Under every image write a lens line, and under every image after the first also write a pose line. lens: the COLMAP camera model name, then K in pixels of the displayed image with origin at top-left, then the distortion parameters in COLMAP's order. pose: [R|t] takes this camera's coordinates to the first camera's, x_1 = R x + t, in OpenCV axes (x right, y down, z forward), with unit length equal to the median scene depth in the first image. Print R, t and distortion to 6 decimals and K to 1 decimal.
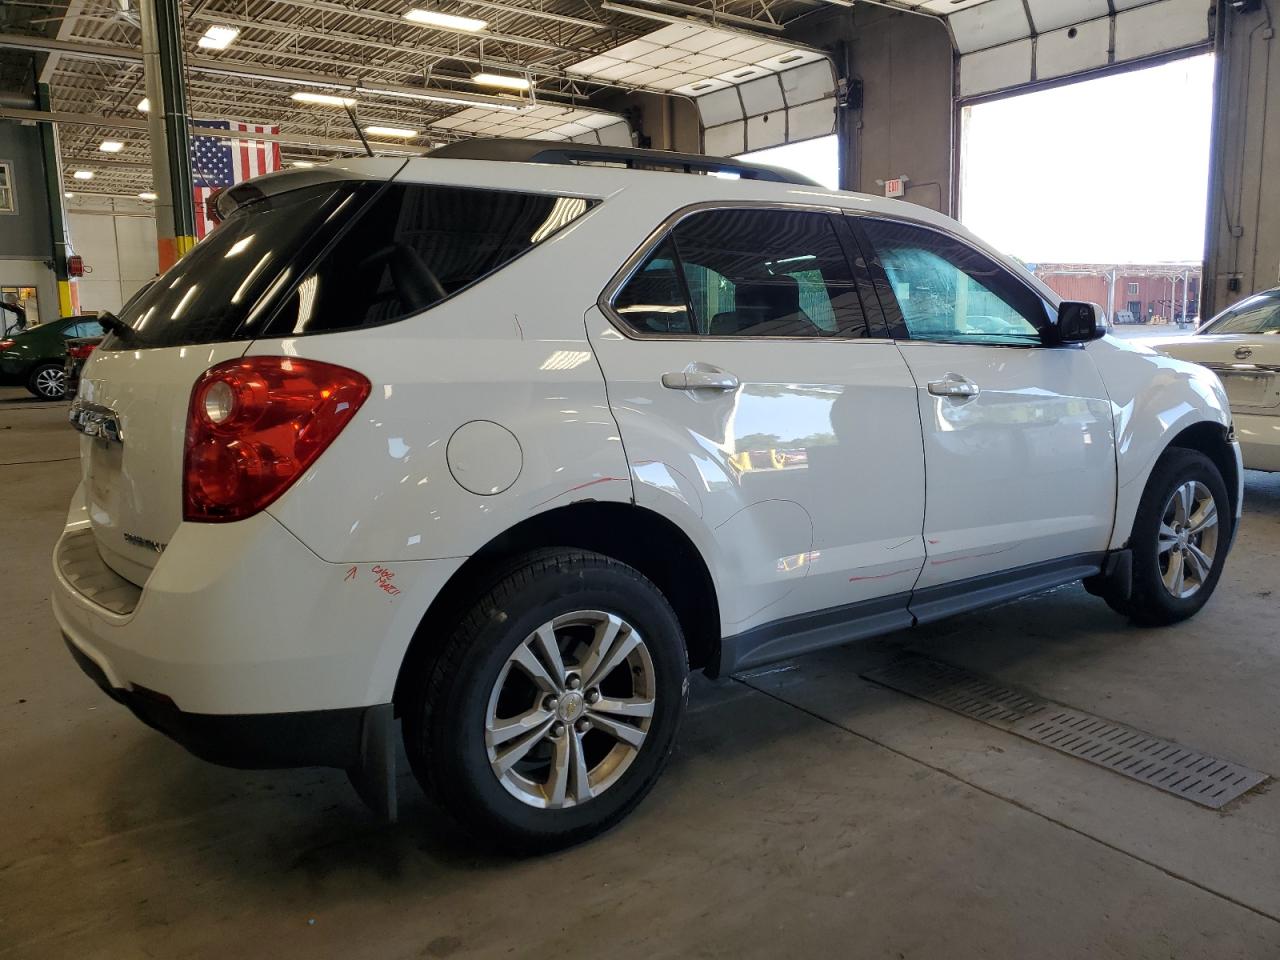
lens RADIAL K [[1006.6, 0, 641.7], [0, 1006.6, 475.3], [0, 0, 1]] dist [0.001331, 0.005342]
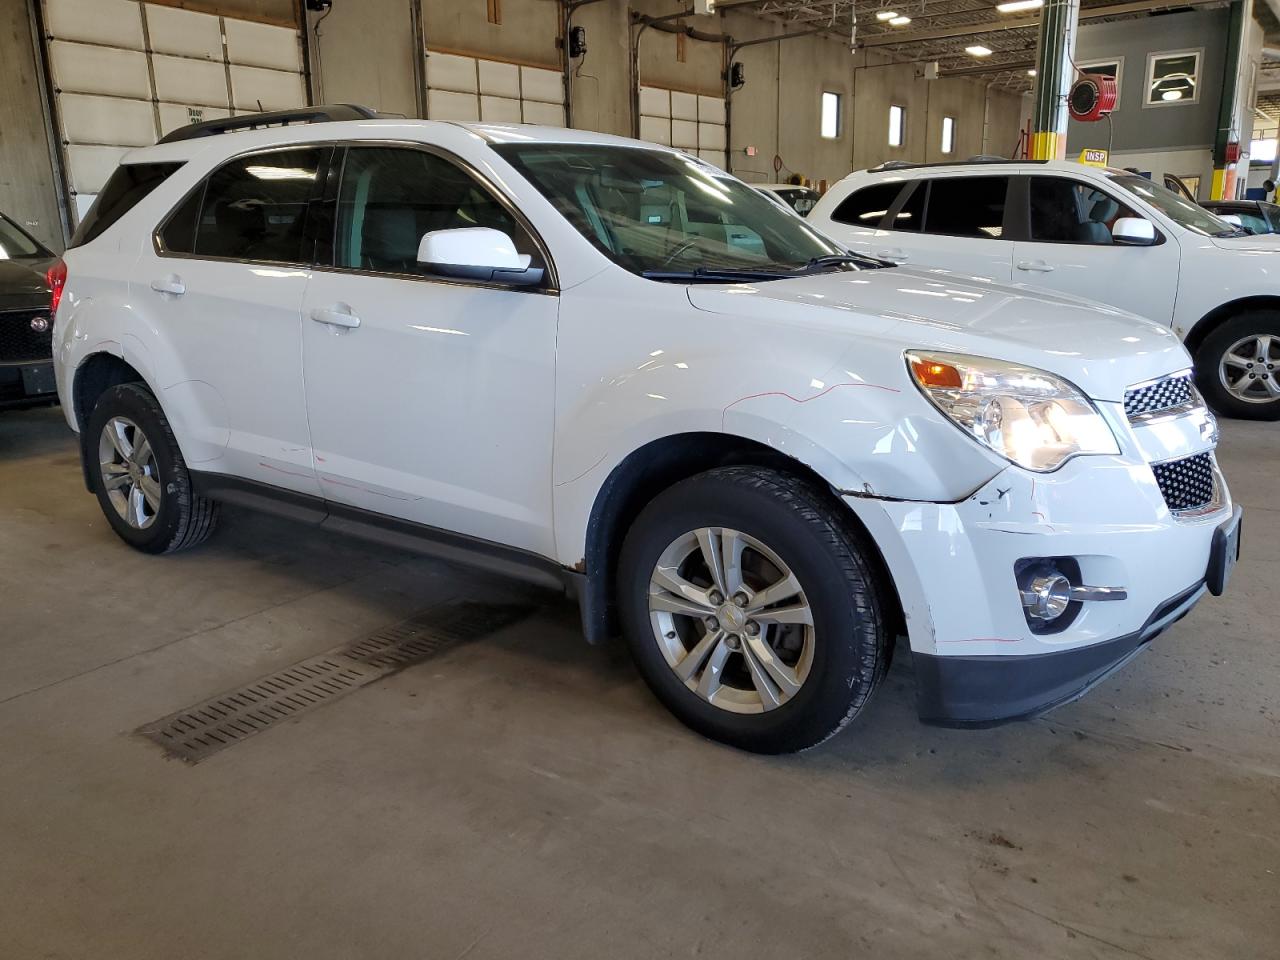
lens RADIAL K [[1006.6, 0, 640.4], [0, 1006.6, 480.4], [0, 0, 1]] dist [0.001331, 0.005342]
pose [[0.303923, 0.238096, -0.922465, 1.523286], [-0.131057, 0.969510, 0.207059, -0.196346], [0.943639, 0.057965, 0.325861, 1.059943]]
